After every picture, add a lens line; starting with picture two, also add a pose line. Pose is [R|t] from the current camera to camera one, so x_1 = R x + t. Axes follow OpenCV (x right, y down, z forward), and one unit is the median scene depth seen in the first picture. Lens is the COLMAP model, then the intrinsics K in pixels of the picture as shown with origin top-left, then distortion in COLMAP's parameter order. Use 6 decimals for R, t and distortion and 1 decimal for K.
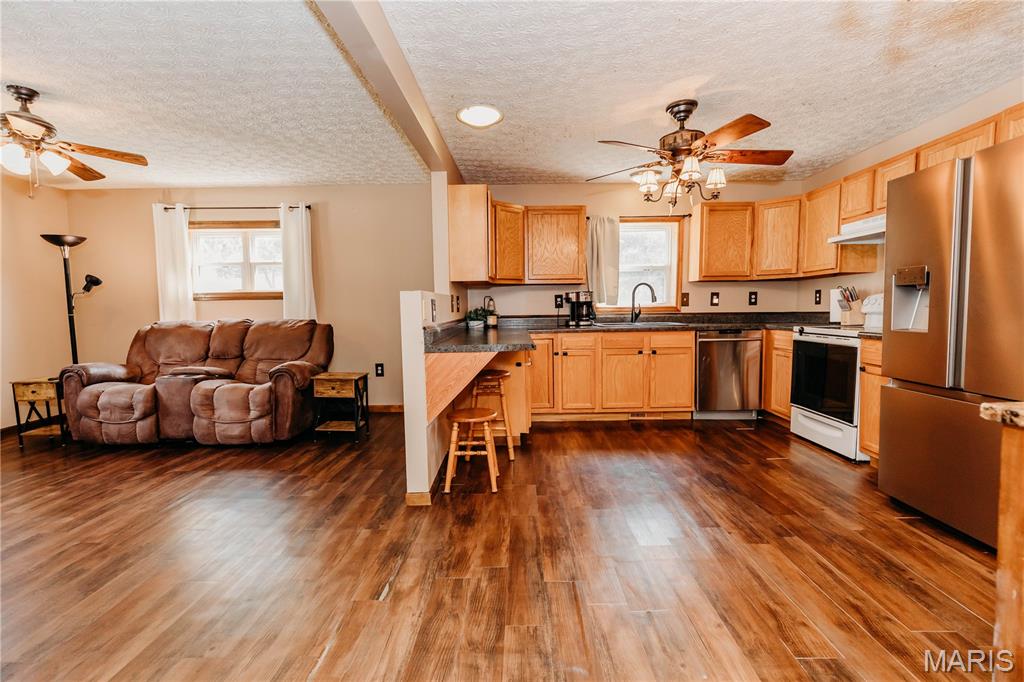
lens RADIAL K [[477.2, 0, 508.4], [0, 477.2, 340.2], [0, 0, 1]] dist [0.001471, -0.000056]
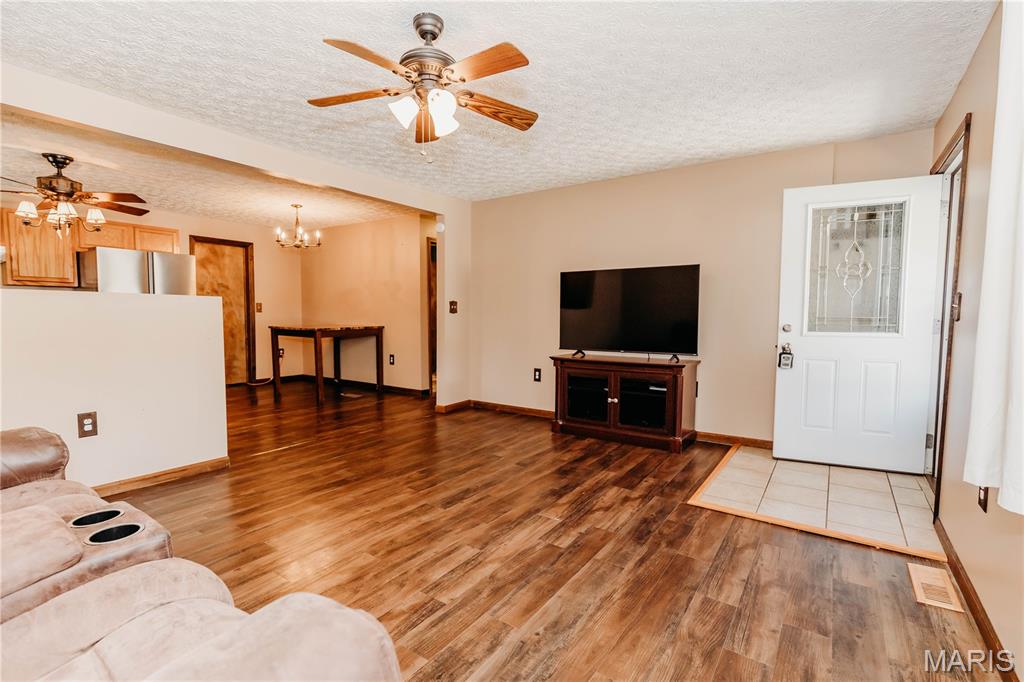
lens RADIAL K [[477.2, 0, 508.4], [0, 477.2, 340.2], [0, 0, 1]] dist [0.001471, -0.000056]
pose [[-0.828143, -0.022522, 0.560065, -0.989852], [0.045947, 0.993102, 0.107875, -0.055401], [-0.558631, 0.115070, -0.821395, 1.029298]]
